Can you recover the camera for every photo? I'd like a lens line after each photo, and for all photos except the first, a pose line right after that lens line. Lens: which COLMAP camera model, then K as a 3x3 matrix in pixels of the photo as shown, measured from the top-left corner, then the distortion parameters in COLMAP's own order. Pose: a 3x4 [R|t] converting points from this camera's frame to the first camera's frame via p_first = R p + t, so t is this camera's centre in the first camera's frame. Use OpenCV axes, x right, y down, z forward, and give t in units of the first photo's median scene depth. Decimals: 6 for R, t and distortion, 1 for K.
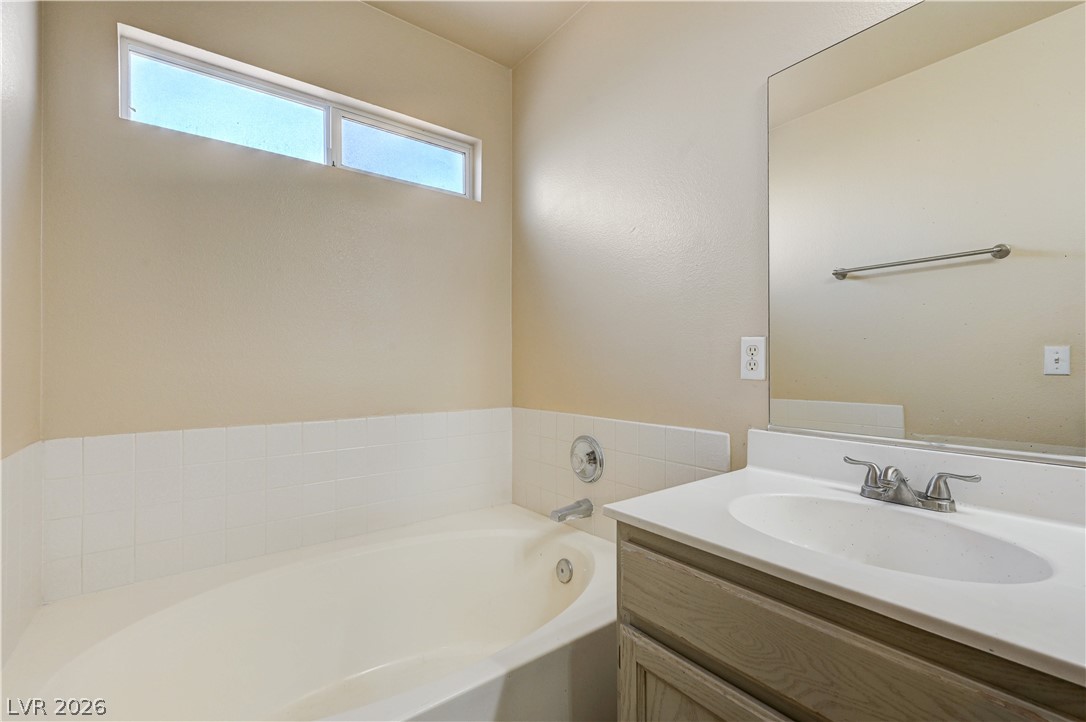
lens RADIAL K [[473.4, 0, 542.1], [0, 473.4, 357.7], [0, 0, 1]] dist [-0.001194, -0.000483]
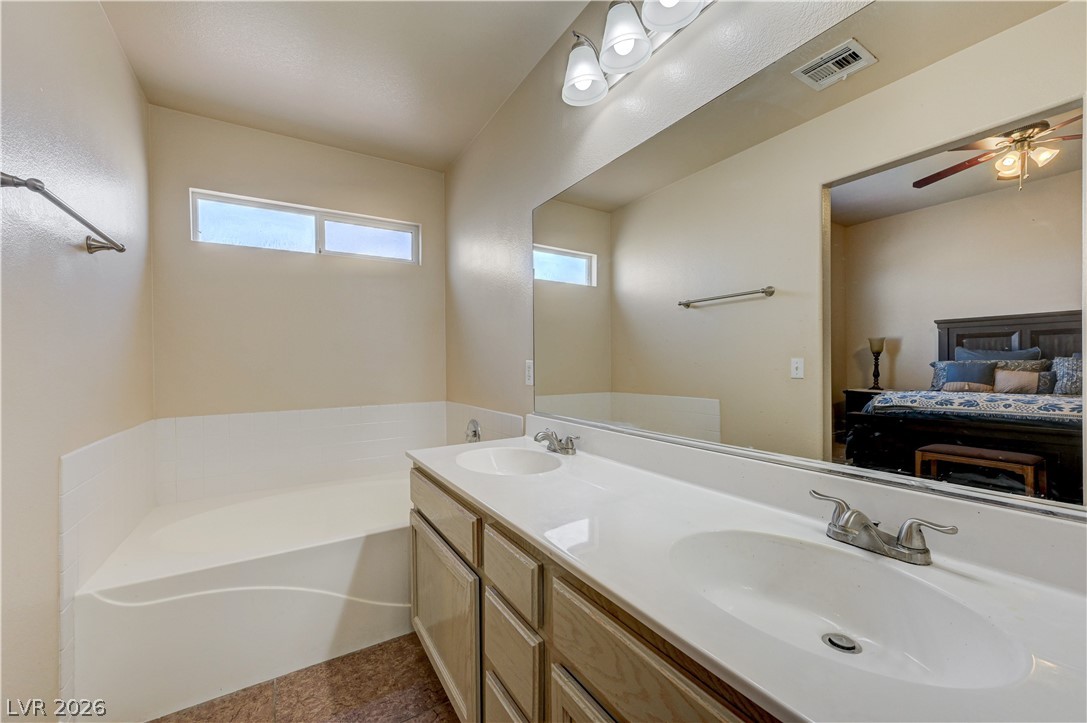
lens RADIAL K [[429.9, 0, 547.9], [0, 429.9, 361.0], [0, 0, 1]] dist [0.000707, 0.000223]
pose [[0.995021, -0.010159, -0.099148, 0.442434], [0.011434, 0.999859, 0.012298, -0.039538], [0.099009, -0.013370, 0.994997, -0.360454]]
